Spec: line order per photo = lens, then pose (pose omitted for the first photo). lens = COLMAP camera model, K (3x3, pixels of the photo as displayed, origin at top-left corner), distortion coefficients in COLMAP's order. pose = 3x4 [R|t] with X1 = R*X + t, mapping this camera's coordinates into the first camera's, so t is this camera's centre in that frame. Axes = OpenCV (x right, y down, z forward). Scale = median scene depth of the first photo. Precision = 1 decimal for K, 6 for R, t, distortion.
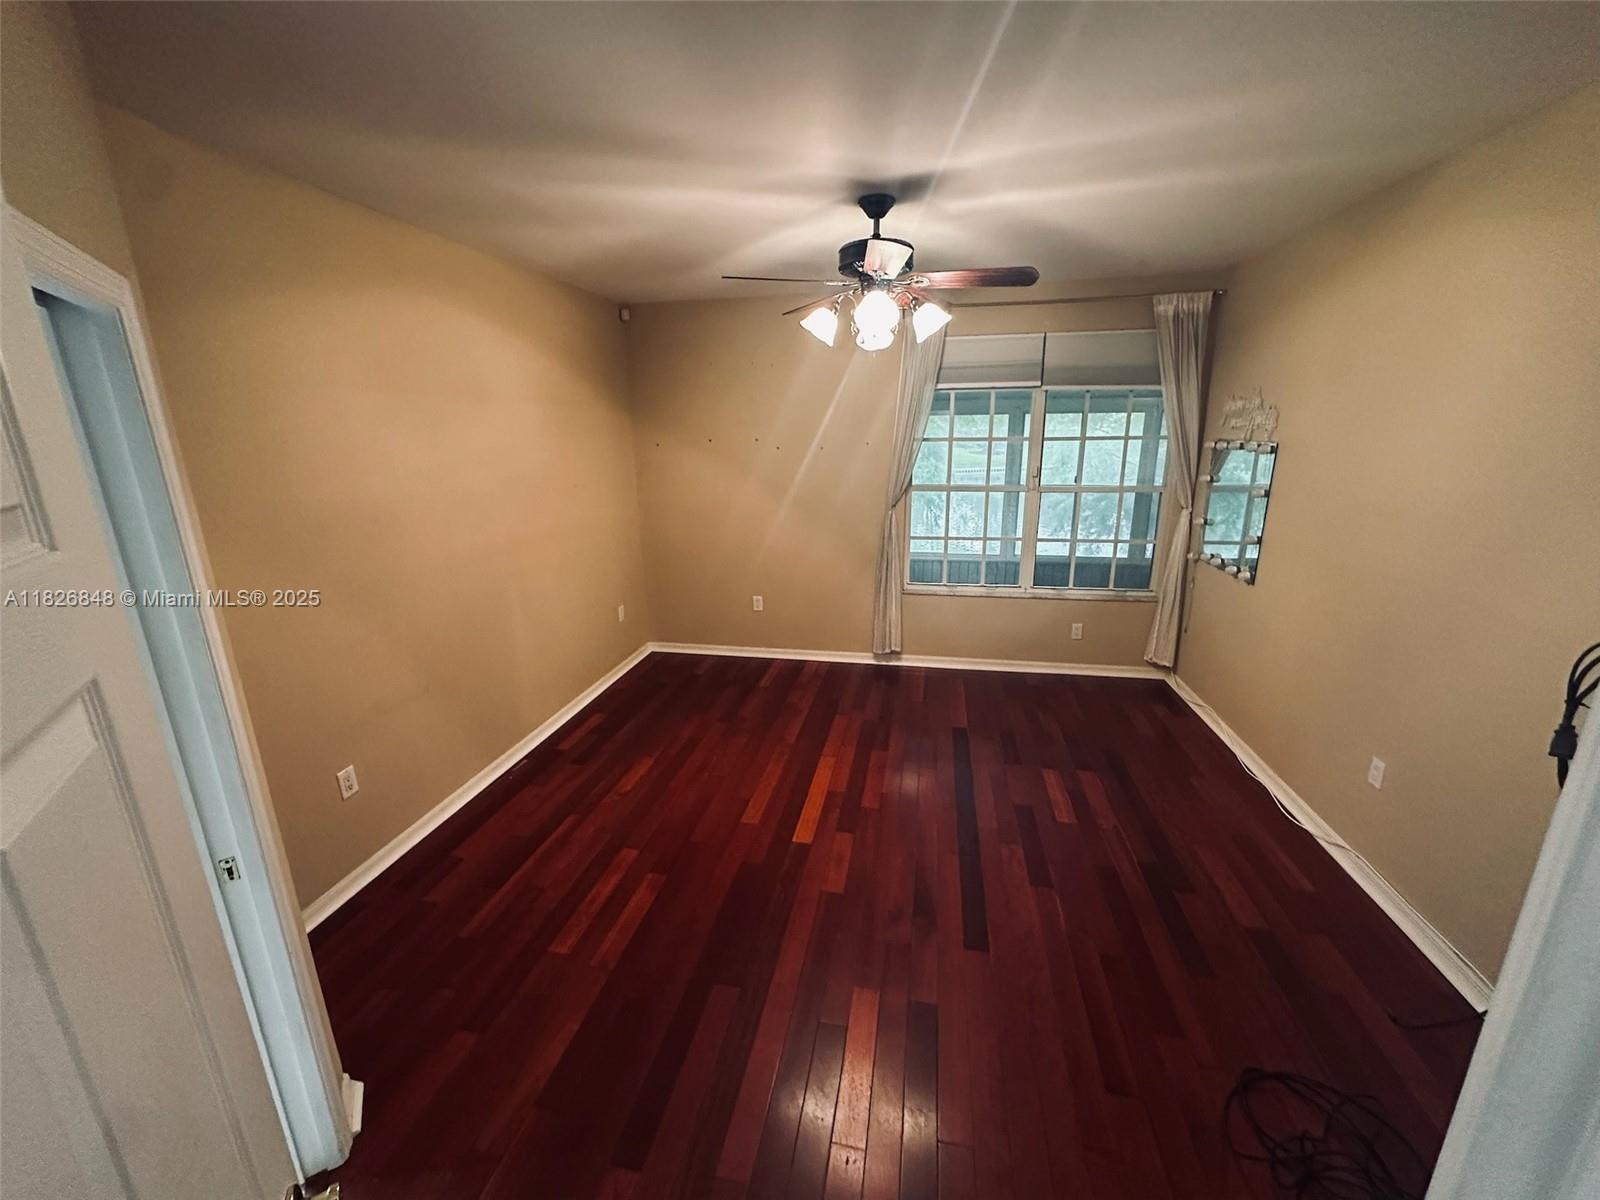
lens RADIAL K [[637.1, 0, 796.5], [0, 637.1, 597.7], [0, 0, 1]] dist [-0.005737, 0.001004]
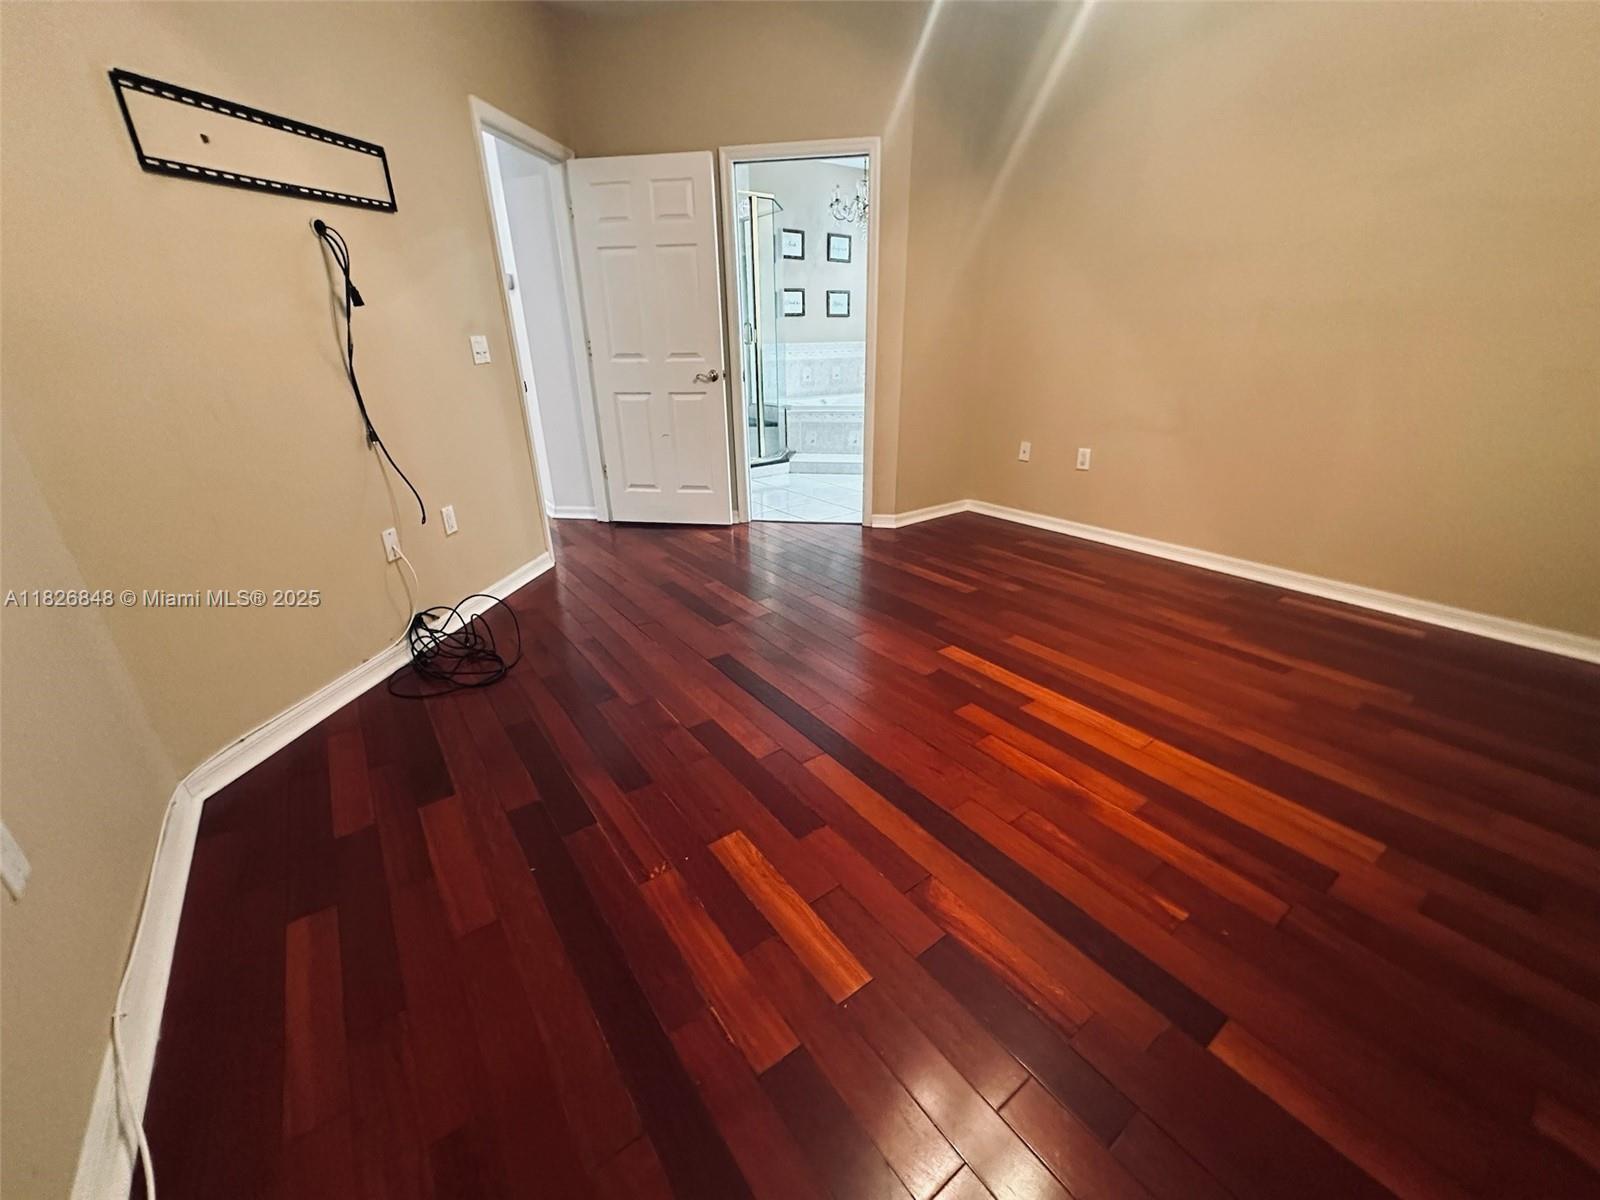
lens RADIAL K [[637.1, 0, 794.9], [0, 637.1, 602.1], [0, 0, 1]] dist [-0.005737, 0.001004]
pose [[-0.677288, 0.304325, -0.669827, 0.693922], [-0.170311, 0.820856, 0.545150, -0.101564], [0.715734, 0.483302, -0.504126, 1.238629]]
